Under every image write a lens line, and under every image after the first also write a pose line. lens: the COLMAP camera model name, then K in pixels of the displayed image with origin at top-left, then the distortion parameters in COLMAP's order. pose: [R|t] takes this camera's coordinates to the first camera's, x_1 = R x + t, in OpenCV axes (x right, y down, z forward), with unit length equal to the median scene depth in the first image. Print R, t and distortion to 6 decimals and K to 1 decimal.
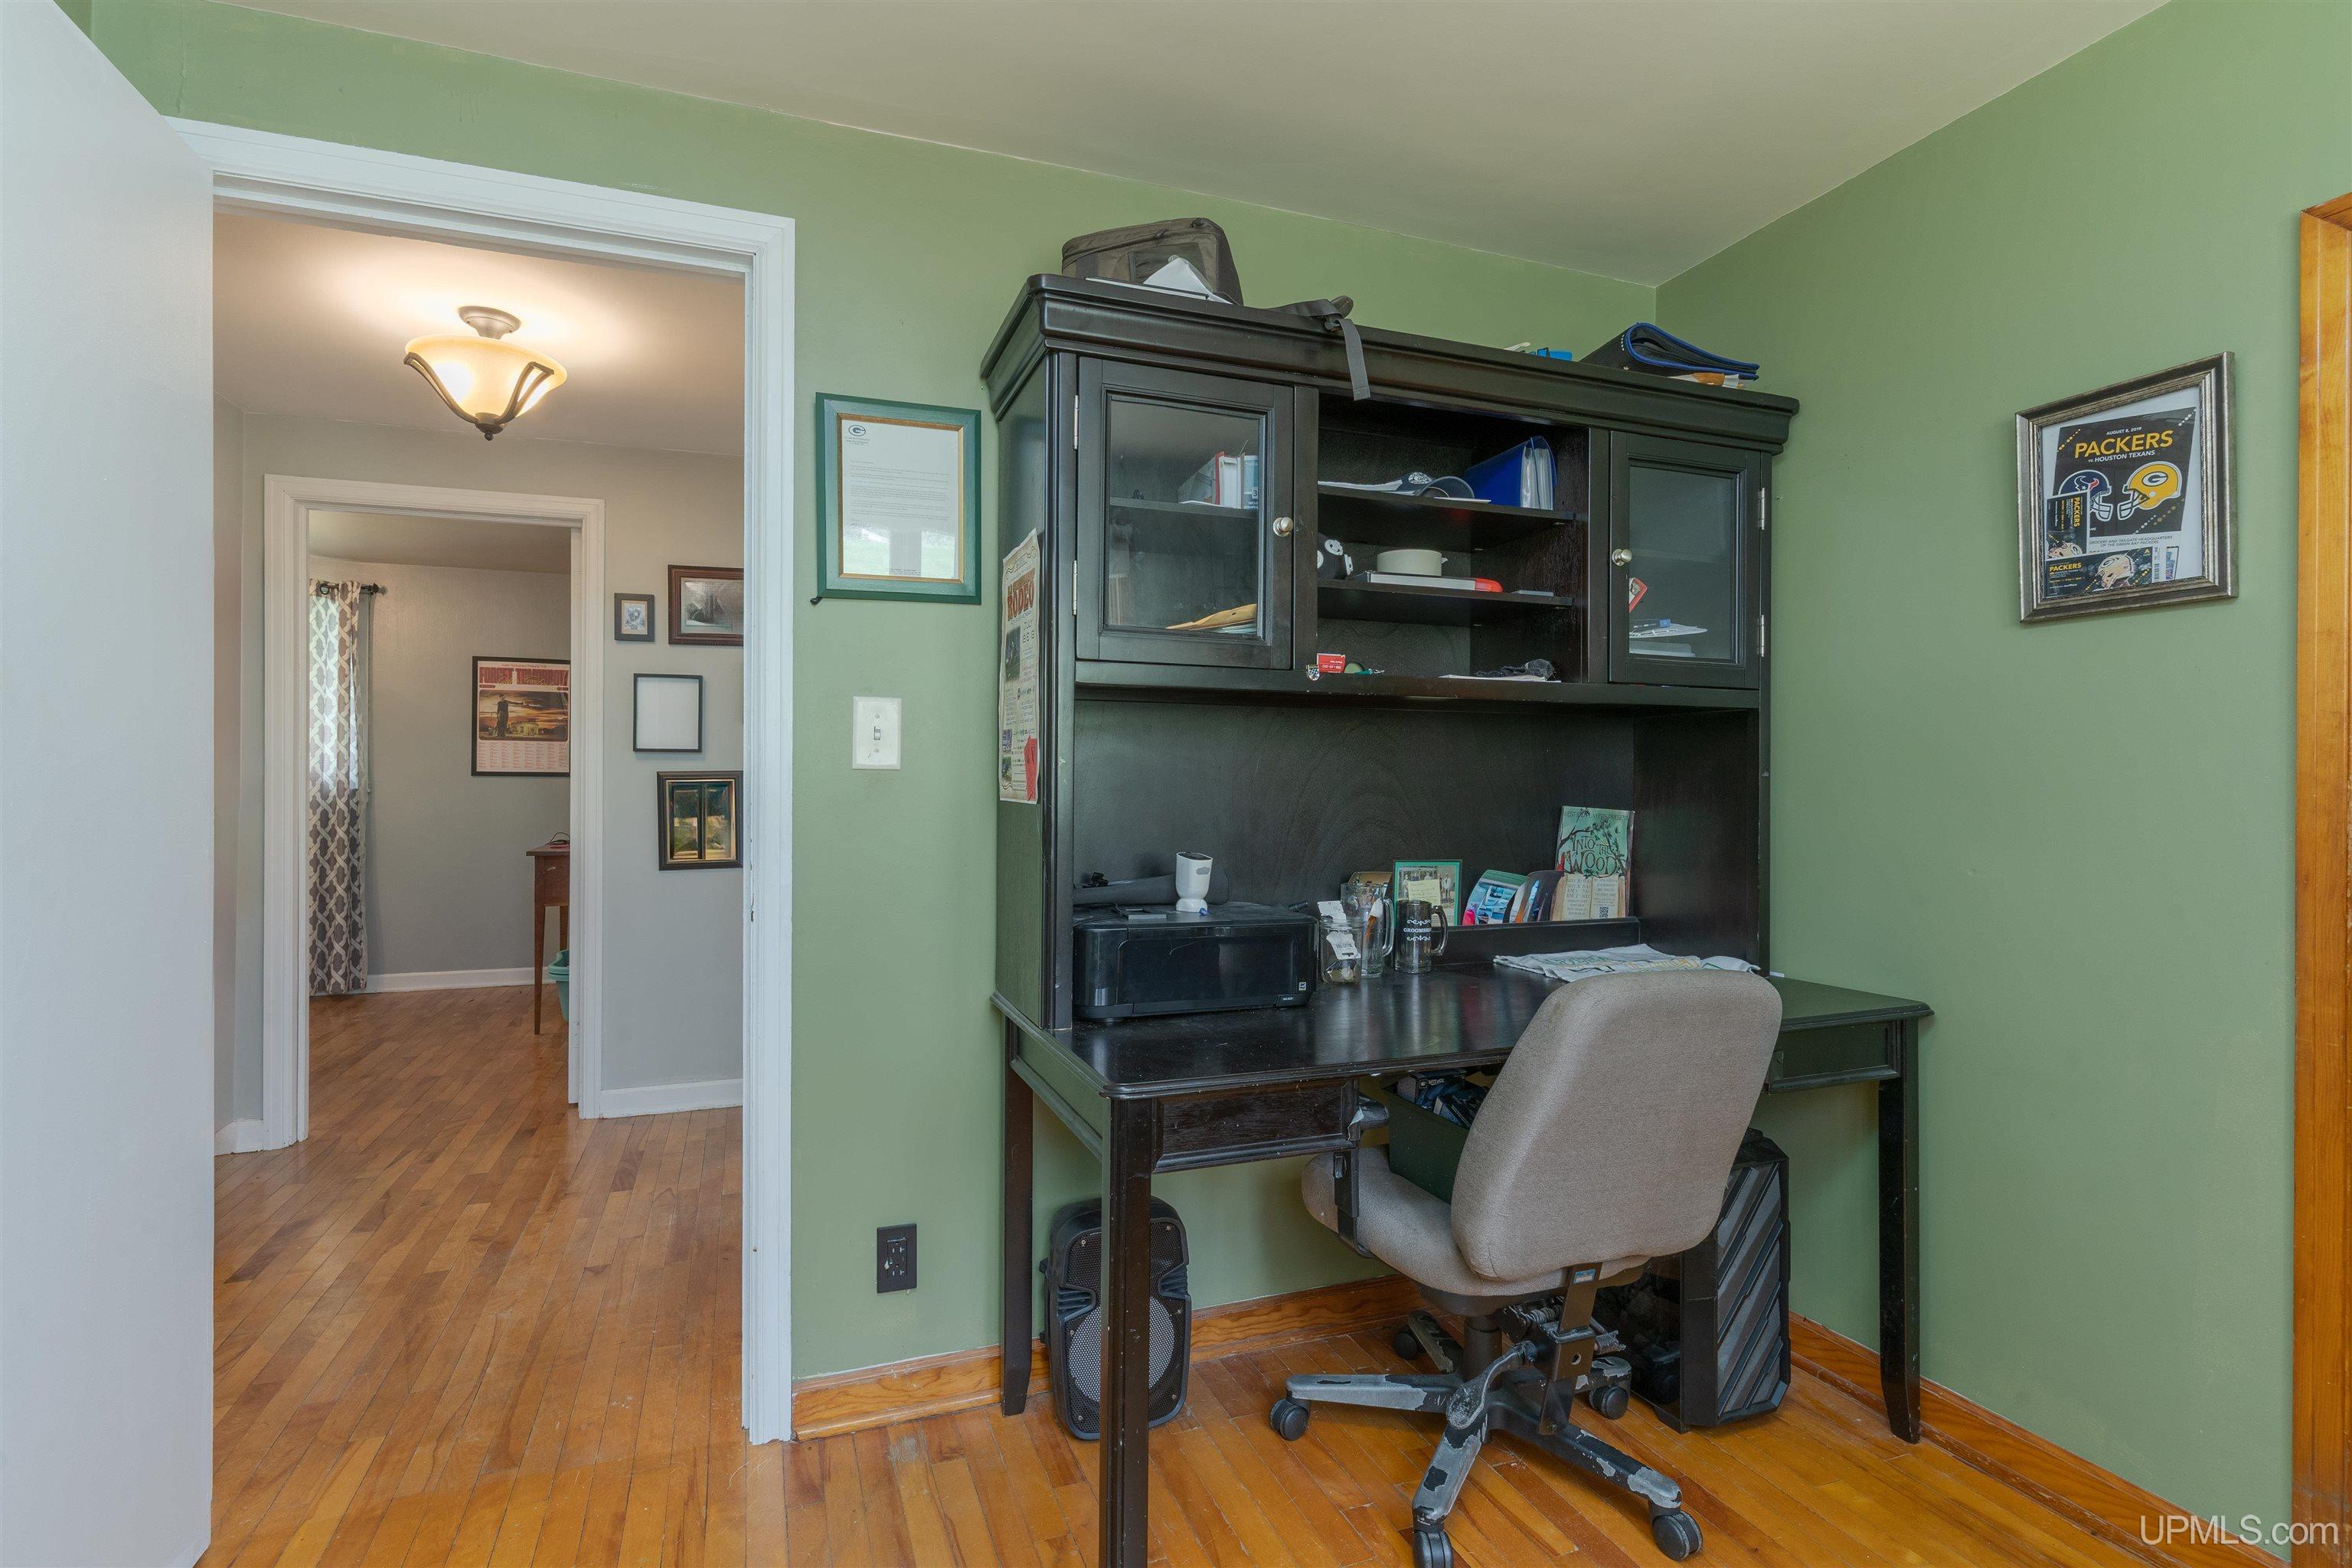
lens RADIAL K [[1124.6, 0, 1175.4], [0, 1124.6, 779.1], [0, 0, 1]] dist [0.003815, -0.001372]
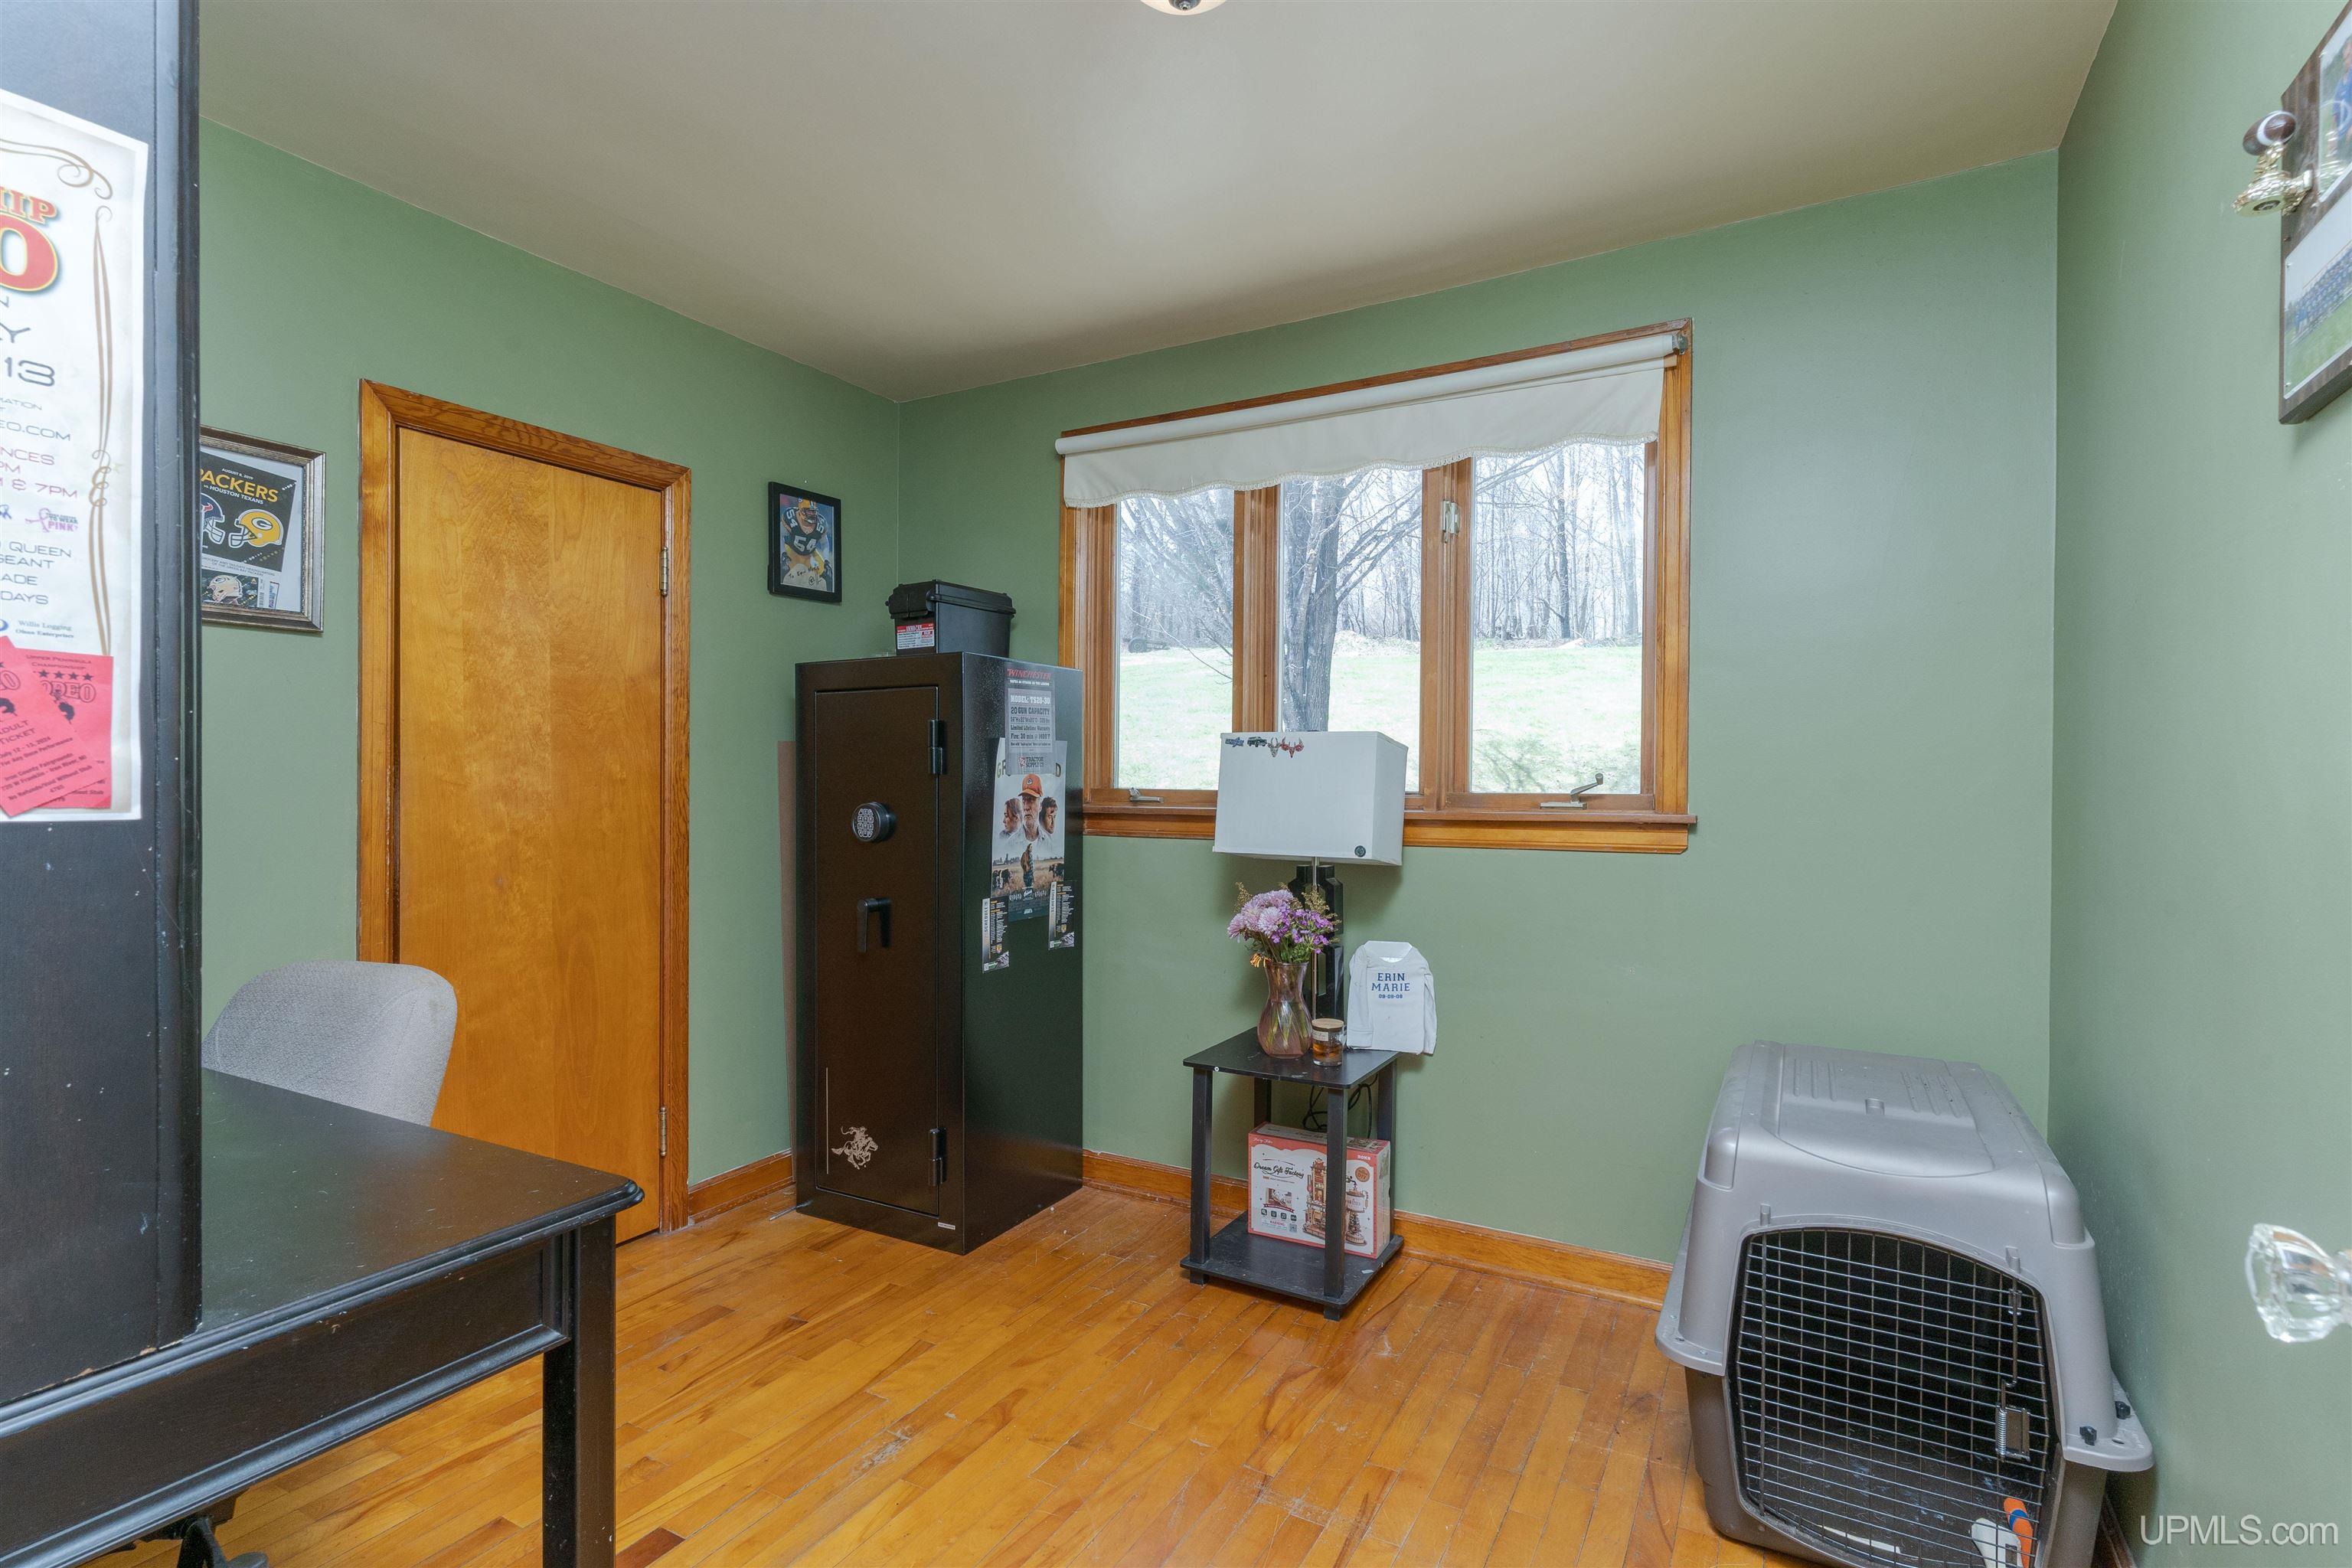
lens RADIAL K [[1124.6, 0, 1175.8], [0, 1124.6, 780.5], [0, 0, 1]] dist [0.003815, -0.001372]
pose [[-0.644622, -0.003490, 0.764494, -0.713640], [-0.004993, 0.999987, 0.000355, 0.009748], [-0.764485, -0.003588, -0.644631, 1.015733]]
